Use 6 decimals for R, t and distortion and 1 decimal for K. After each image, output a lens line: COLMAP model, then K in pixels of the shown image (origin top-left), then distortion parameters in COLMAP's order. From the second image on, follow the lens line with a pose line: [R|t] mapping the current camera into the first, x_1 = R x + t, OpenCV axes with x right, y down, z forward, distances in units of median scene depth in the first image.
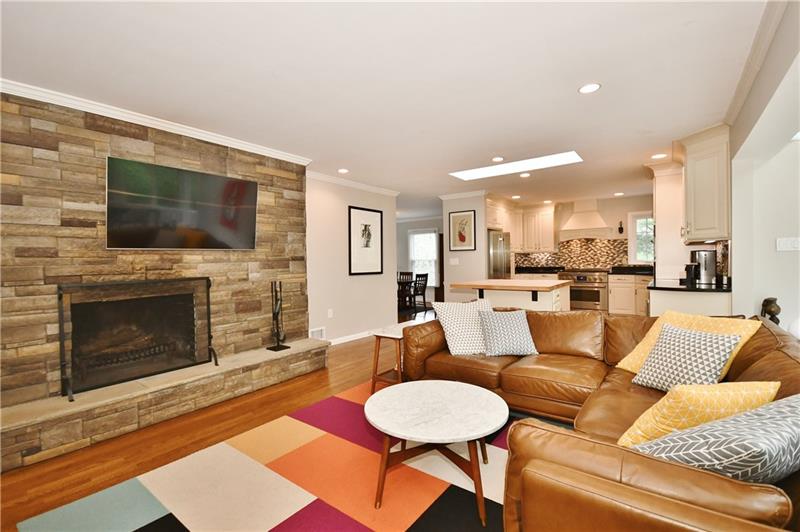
lens RADIAL K [[357.3, 0, 401.9], [0, 357.3, 266.8], [0, 0, 1]] dist [-0.004453, -0.000251]
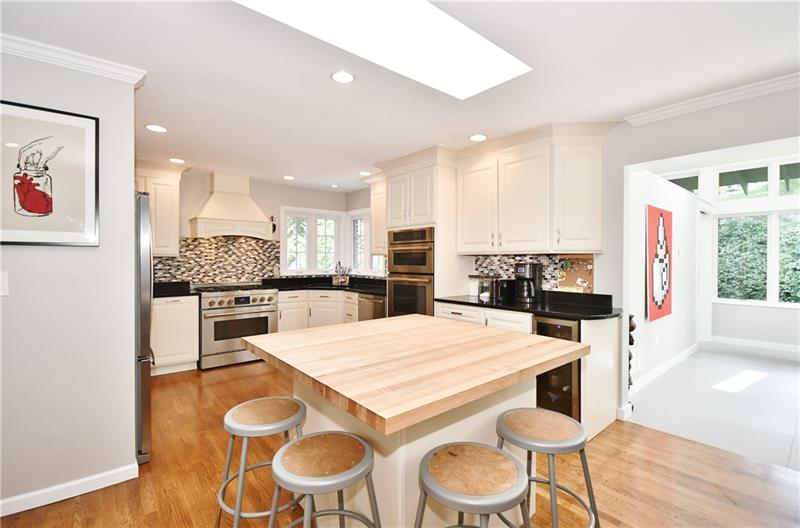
lens RADIAL K [[357.3, 0, 401.8], [0, 357.3, 264.0], [0, 0, 1]] dist [-0.004453, -0.000251]
pose [[0.224398, 0.003640, 0.974491, -0.033473], [0.010633, 0.999924, -0.006184, -0.023346], [-0.974440, 0.011750, 0.224342, 0.590545]]
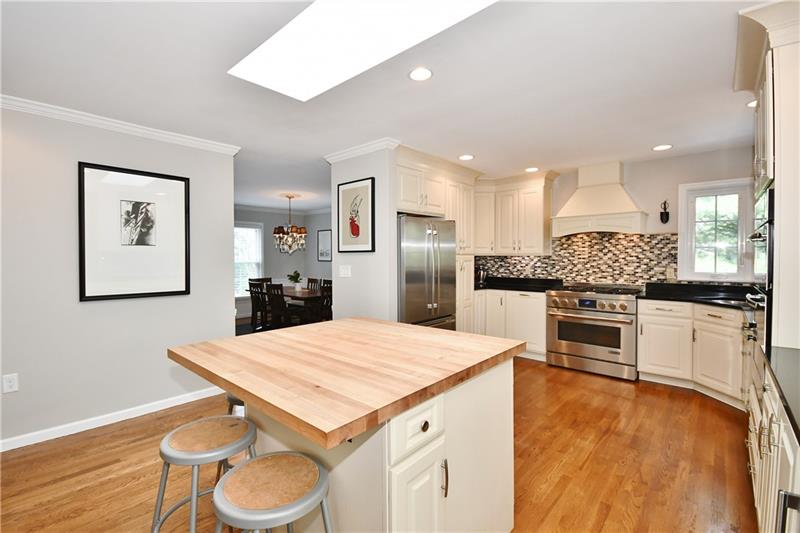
lens RADIAL K [[357.3, 0, 386.3], [0, 357.3, 263.5], [0, 0, 1]] dist [-0.004453, -0.000251]
pose [[0.994337, 0.014179, -0.105324, 0.247970], [-0.013861, 0.999897, 0.003748, -0.027481], [0.105366, -0.002267, 0.994431, 0.411259]]
